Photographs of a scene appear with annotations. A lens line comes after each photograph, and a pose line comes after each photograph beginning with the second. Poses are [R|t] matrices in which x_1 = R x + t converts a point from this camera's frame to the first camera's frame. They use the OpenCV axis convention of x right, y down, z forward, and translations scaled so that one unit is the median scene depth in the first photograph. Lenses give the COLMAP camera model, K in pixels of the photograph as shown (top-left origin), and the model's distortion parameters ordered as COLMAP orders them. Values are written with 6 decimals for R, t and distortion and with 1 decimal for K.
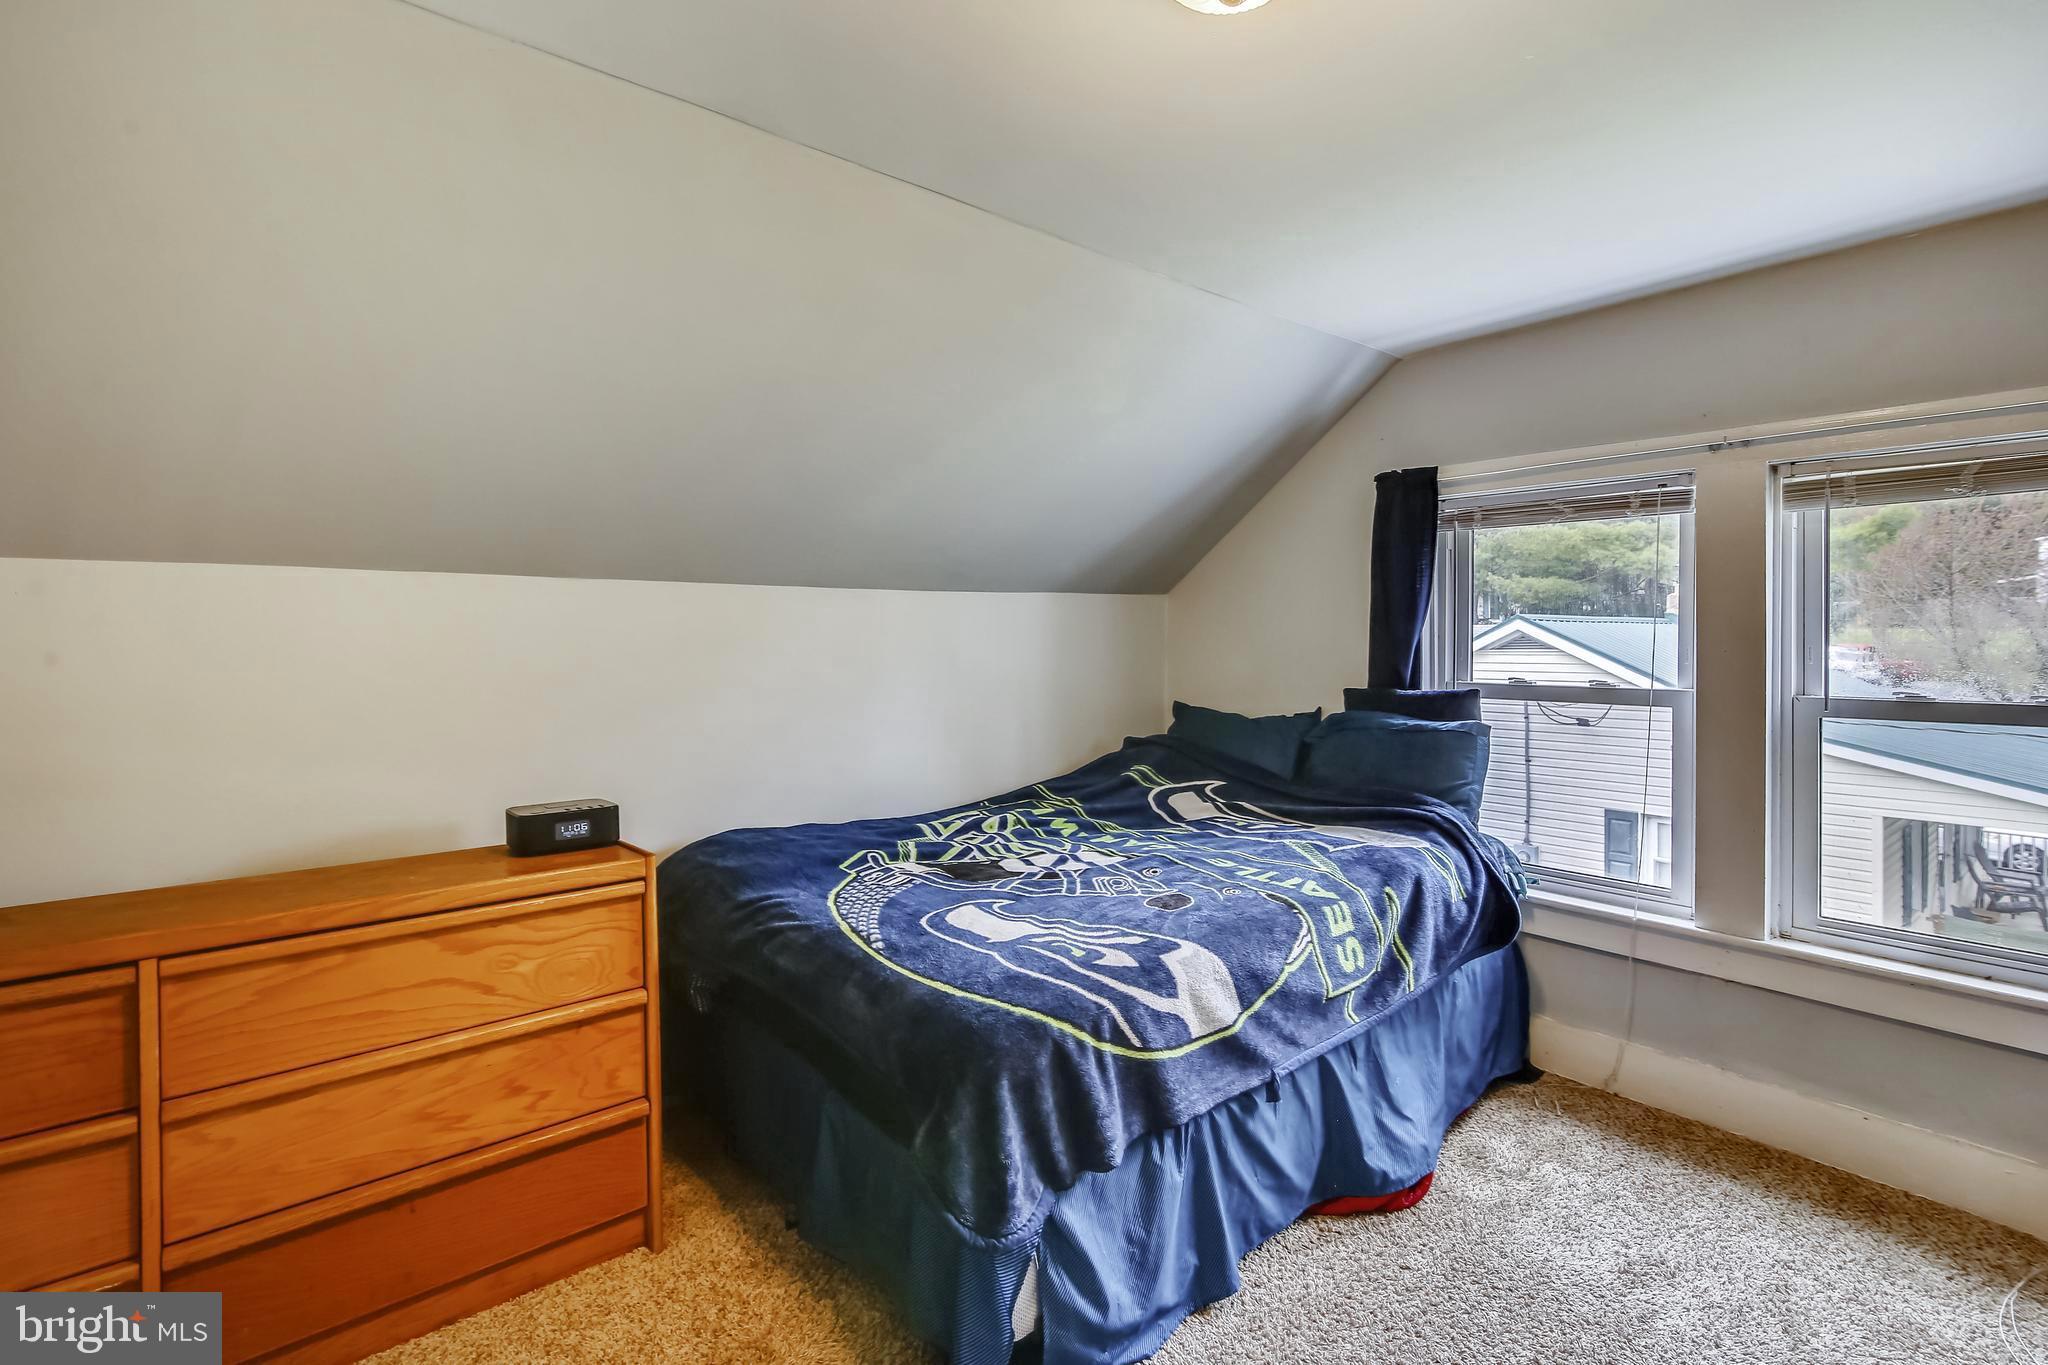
lens RADIAL K [[949.2, 0, 1027.1], [0, 949.2, 630.4], [0, 0, 1]] dist [-0.000767, -0.000059]
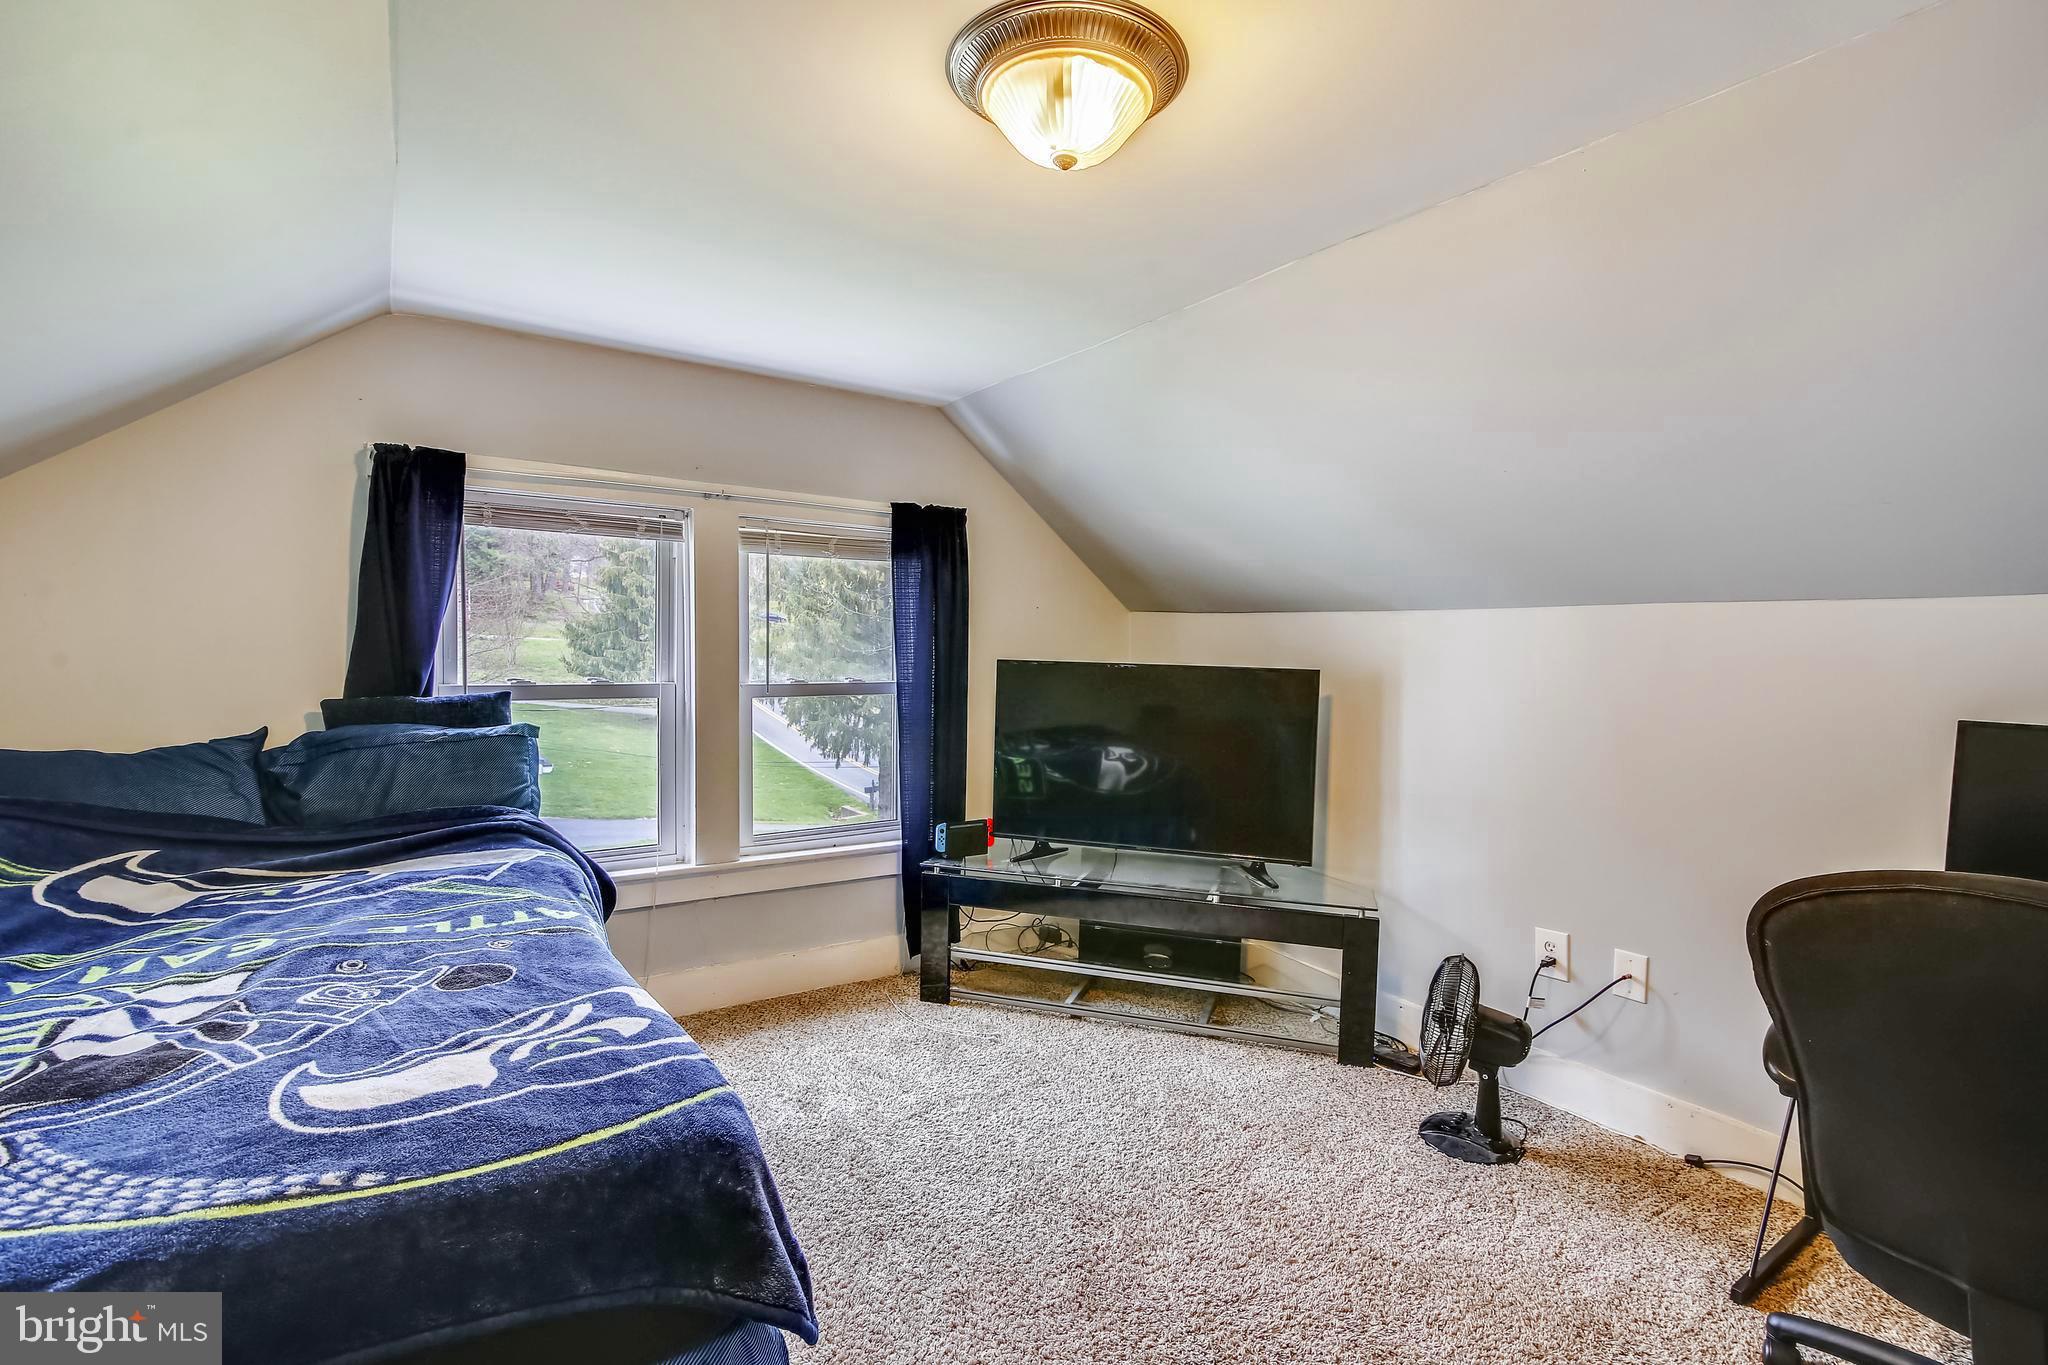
lens RADIAL K [[946.9, 0, 1024.0], [0, 946.9, 682.5], [0, 0, 1]] dist [-0.001586, -0.000163]
pose [[0.095805, -0.038199, 0.994667, -0.552661], [-0.023535, 0.998897, 0.040628, -0.000166], [-0.995122, -0.027302, 0.094800, 0.458870]]
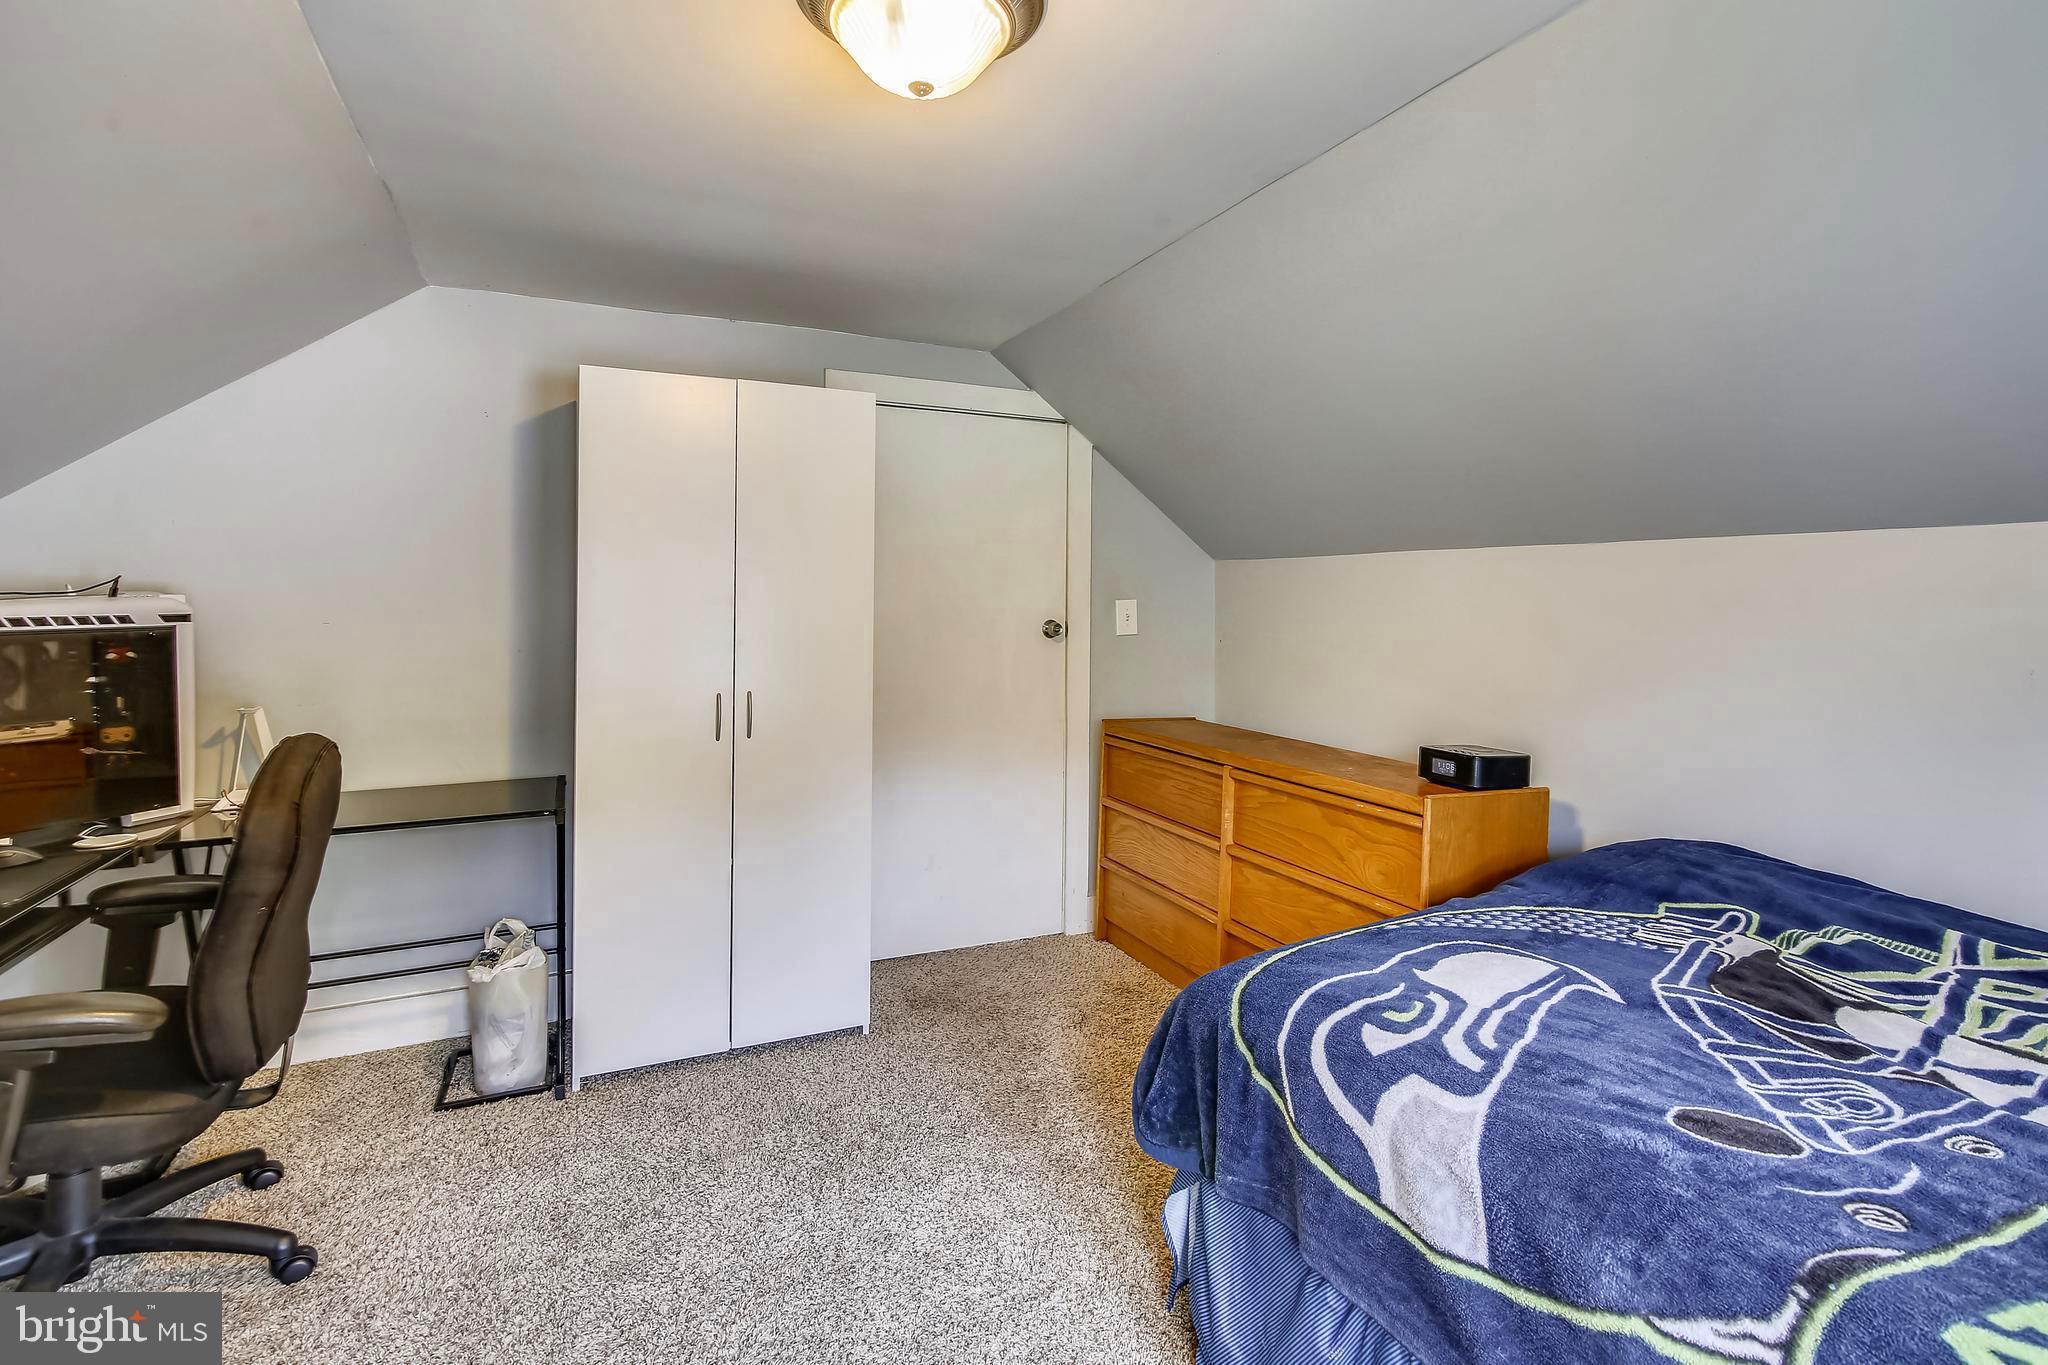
lens RADIAL K [[949.2, 0, 1027.1], [0, 949.2, 630.4], [0, 0, 1]] dist [-0.000767, -0.000059]
pose [[-0.242376, 0.033035, -0.969620, 0.678677], [-0.004968, 0.999365, 0.035290, 0.007438], [0.970170, 0.013370, -0.242057, 0.719487]]
